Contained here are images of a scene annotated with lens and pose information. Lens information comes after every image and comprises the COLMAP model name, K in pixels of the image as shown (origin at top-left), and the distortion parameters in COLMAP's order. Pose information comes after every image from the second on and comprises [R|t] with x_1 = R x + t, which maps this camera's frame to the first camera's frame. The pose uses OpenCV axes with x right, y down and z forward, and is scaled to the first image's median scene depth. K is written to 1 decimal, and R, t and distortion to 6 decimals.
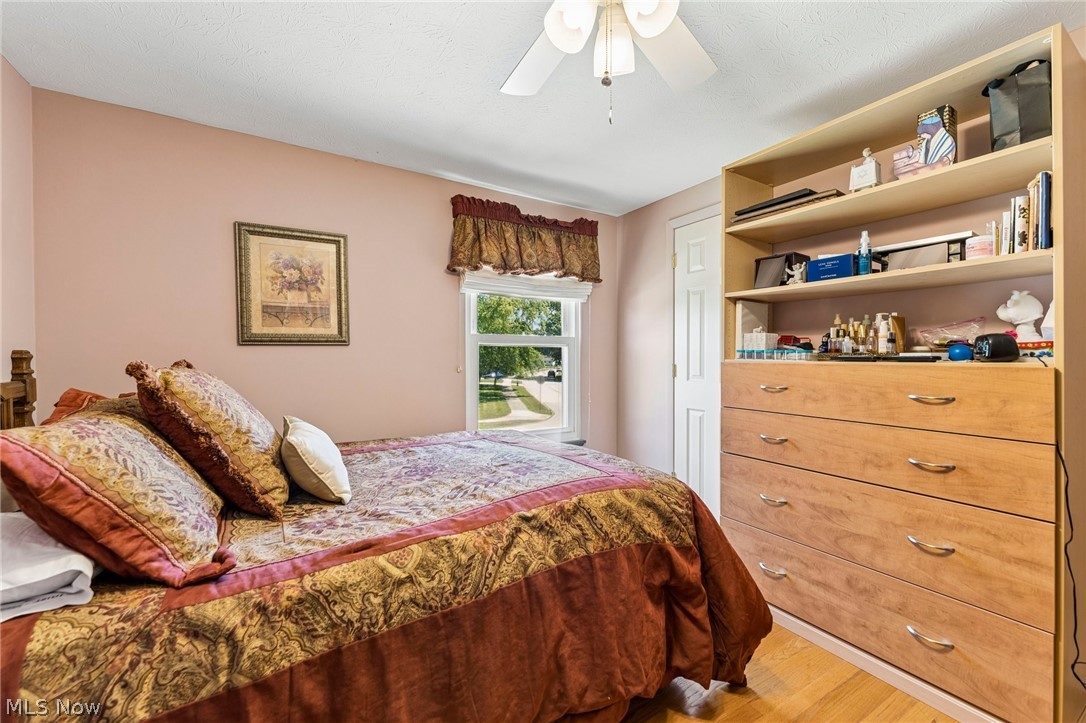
lens RADIAL K [[429.2, 0, 543.0], [0, 429.2, 361.5], [0, 0, 1]] dist [-0.001654, -0.000297]
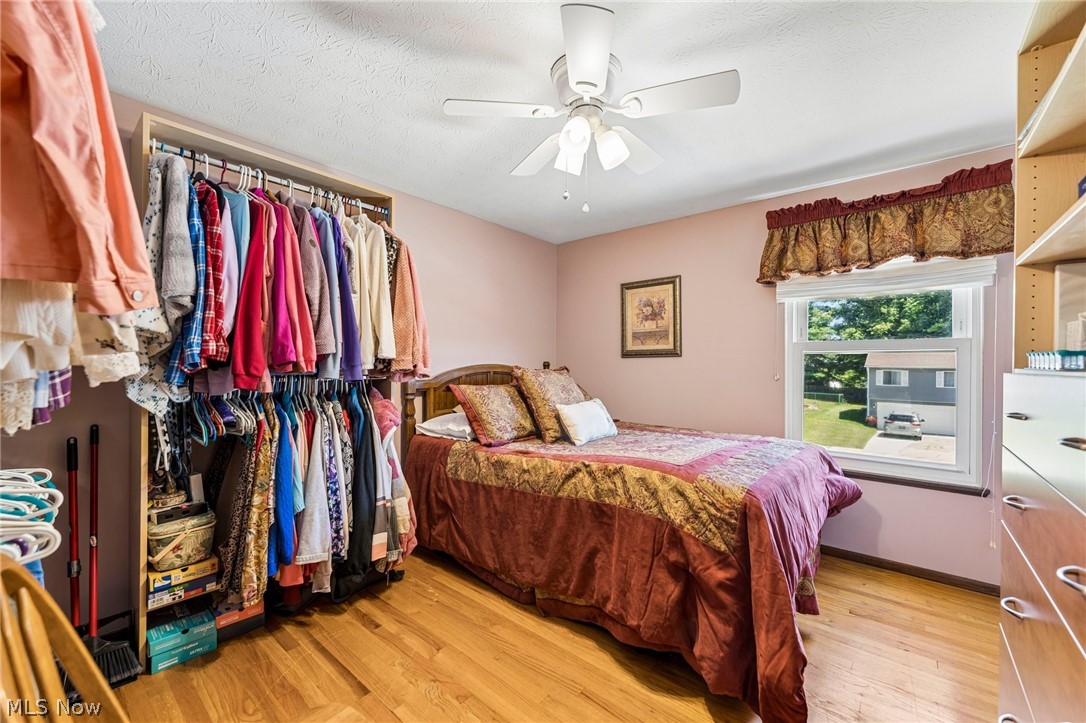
lens RADIAL K [[429.2, 0, 543.0], [0, 429.2, 361.5], [0, 0, 1]] dist [-0.001654, -0.000297]
pose [[0.328457, -0.008043, -0.944485, 0.719103], [-0.016180, 0.999769, -0.014141, 0.003989], [0.944380, 0.019926, 0.328251, 0.164955]]
